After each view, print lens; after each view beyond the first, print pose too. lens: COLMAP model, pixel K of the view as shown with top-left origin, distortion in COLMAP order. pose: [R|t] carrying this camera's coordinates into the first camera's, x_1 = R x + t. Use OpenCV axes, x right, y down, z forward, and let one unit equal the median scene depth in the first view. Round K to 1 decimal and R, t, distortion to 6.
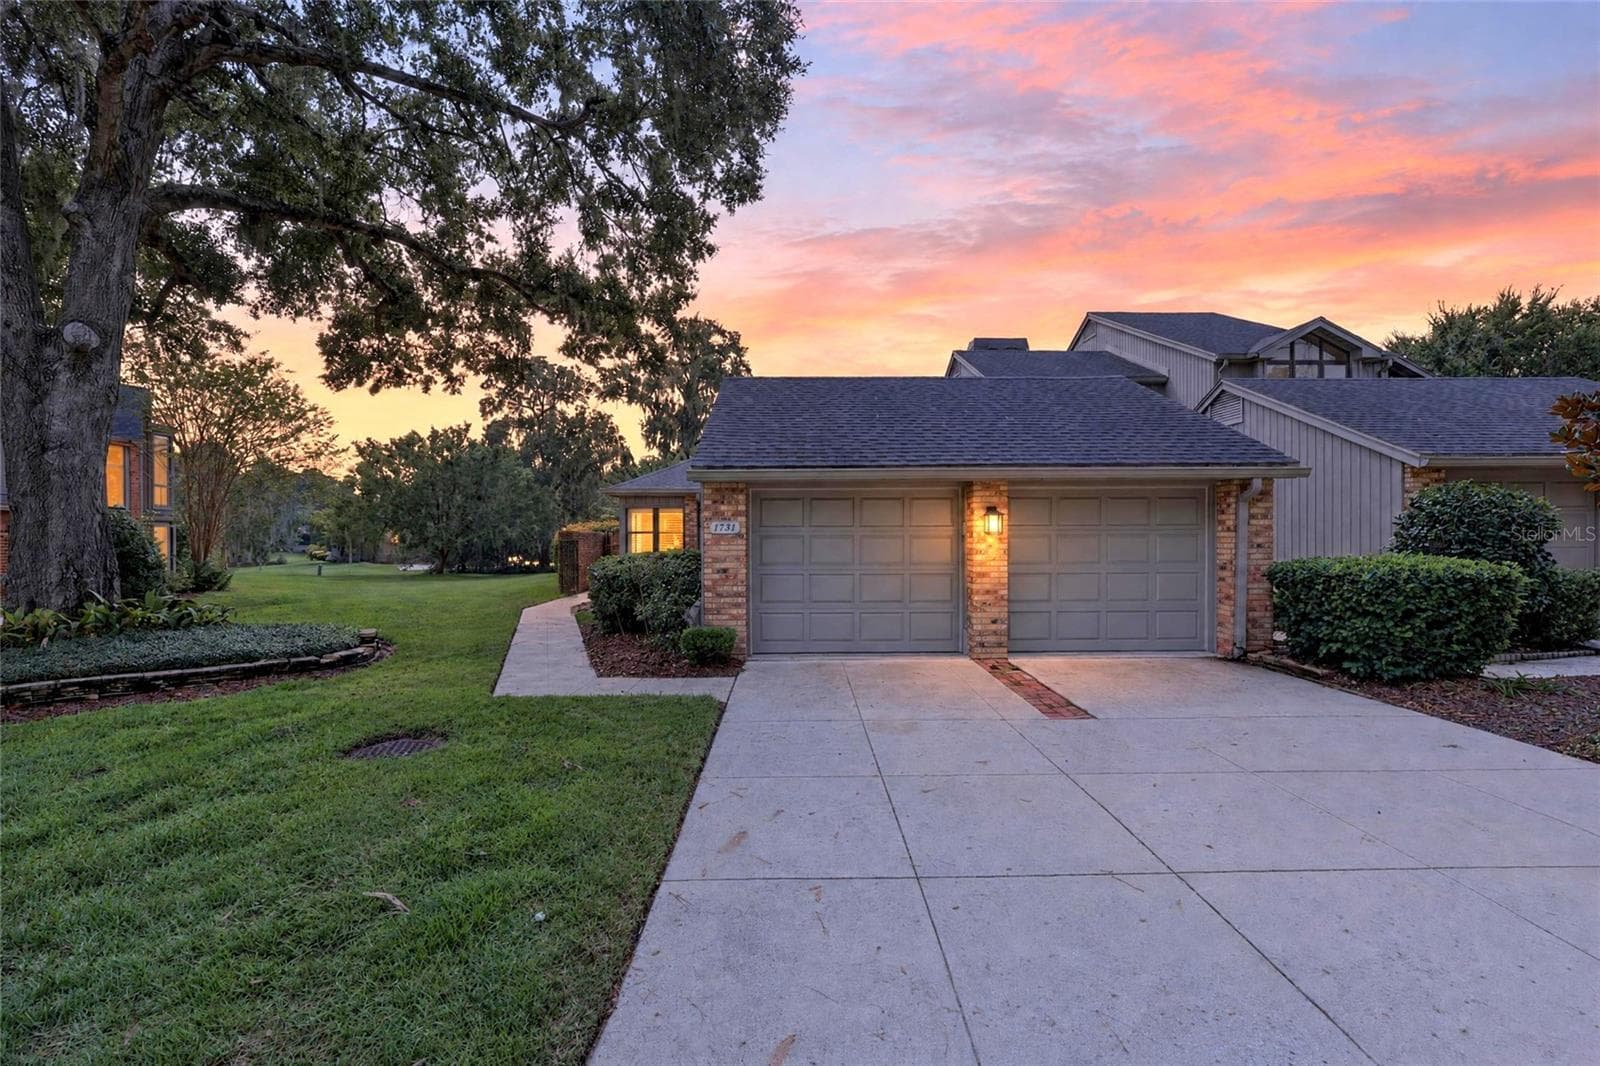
lens RADIAL K [[633.1, 0, 802.8], [0, 633.1, 532.0], [0, 0, 1]] dist [-0.002367, -0.000078]
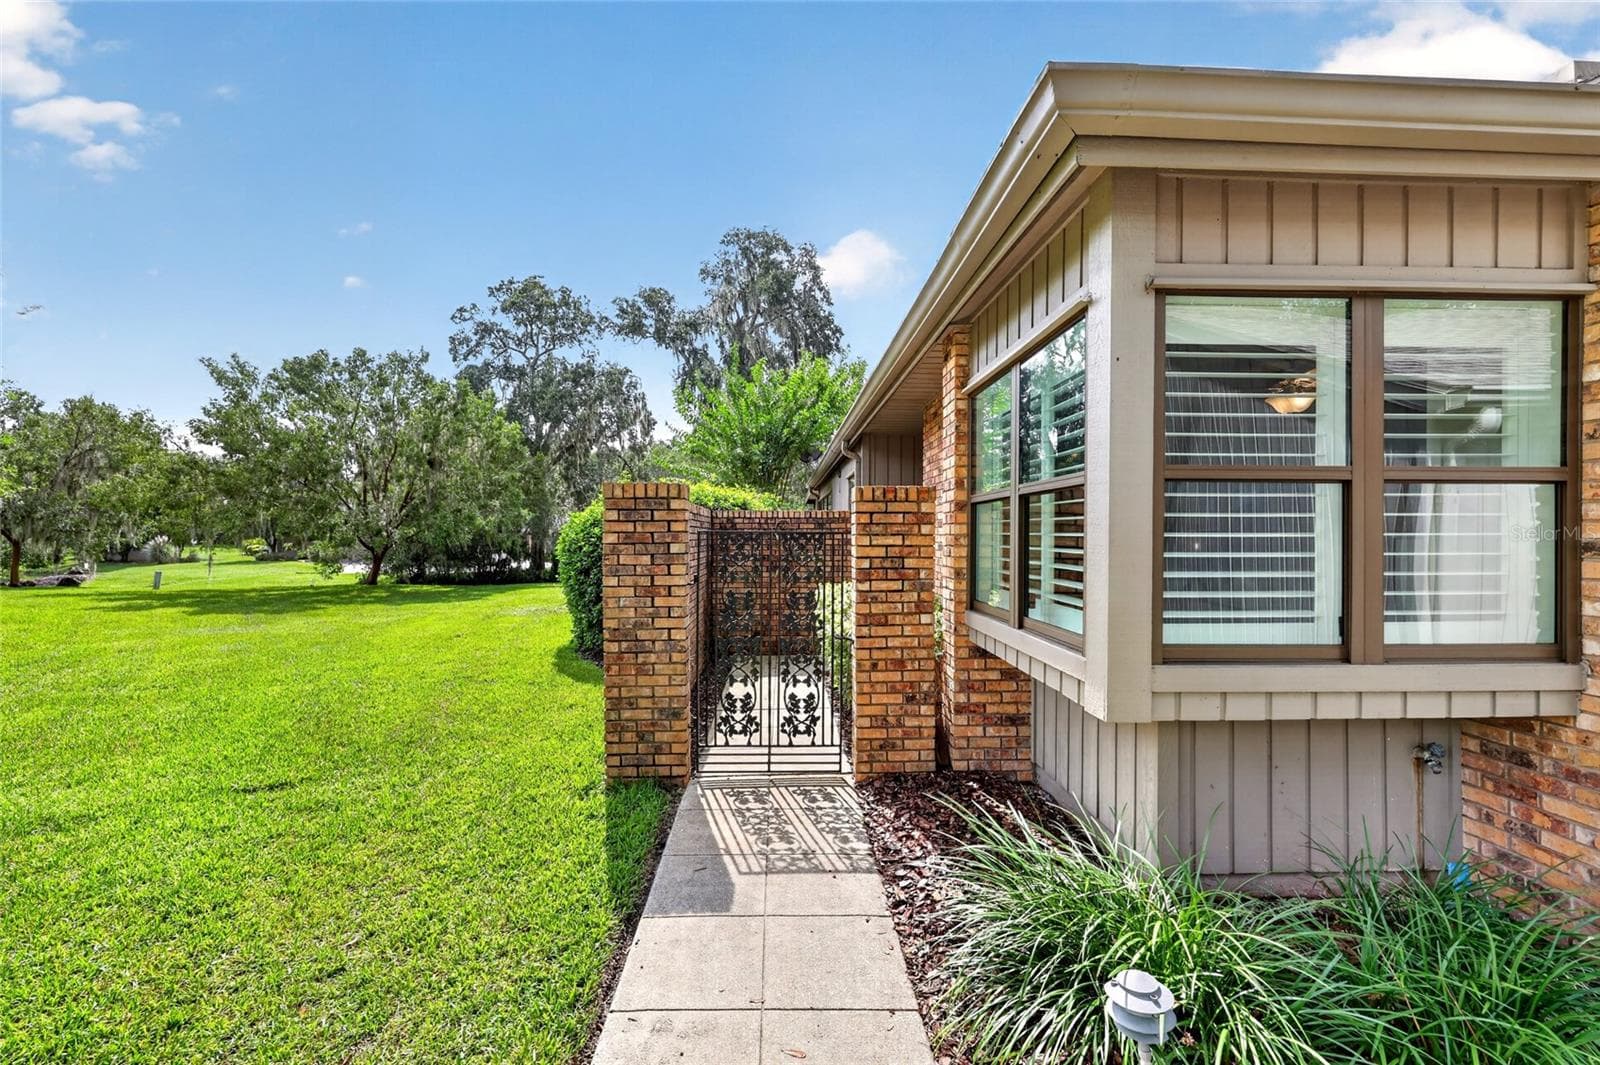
lens RADIAL K [[633.1, 0, 802.8], [0, 633.1, 531.5], [0, 0, 1]] dist [-0.002367, -0.000078]
pose [[0.999967, 0.006219, 0.005198, -0.112427], [-0.006248, 0.999964, 0.005704, 0.004586], [-0.005163, -0.005737, 0.999970, 0.278127]]
